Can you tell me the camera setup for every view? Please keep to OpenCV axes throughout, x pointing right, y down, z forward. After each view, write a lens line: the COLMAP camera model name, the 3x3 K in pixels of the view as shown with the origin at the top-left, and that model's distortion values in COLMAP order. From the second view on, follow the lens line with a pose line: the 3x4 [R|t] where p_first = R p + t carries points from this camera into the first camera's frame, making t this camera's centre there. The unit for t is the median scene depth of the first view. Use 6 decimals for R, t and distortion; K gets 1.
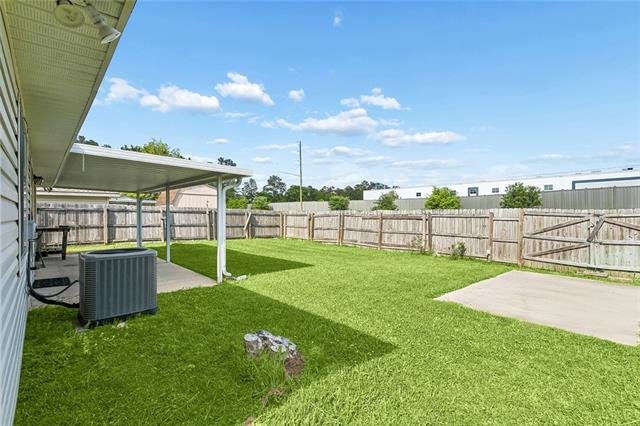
lens RADIAL K [[302.6, 0, 322.5], [0, 302.6, 213.3], [0, 0, 1]] dist [0.004099, 0.000566]
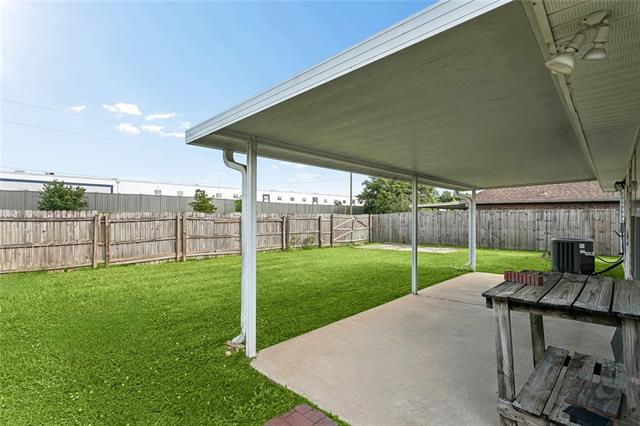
lens RADIAL K [[302.6, 0, 319.9], [0, 302.6, 214.7], [0, 0, 1]] dist [0.004099, 0.000566]
pose [[-0.054261, 0.014287, 0.998425, -0.745848], [-0.008083, 0.999859, -0.014747, 0.009955], [-0.998494, -0.008870, -0.054138, 0.885936]]
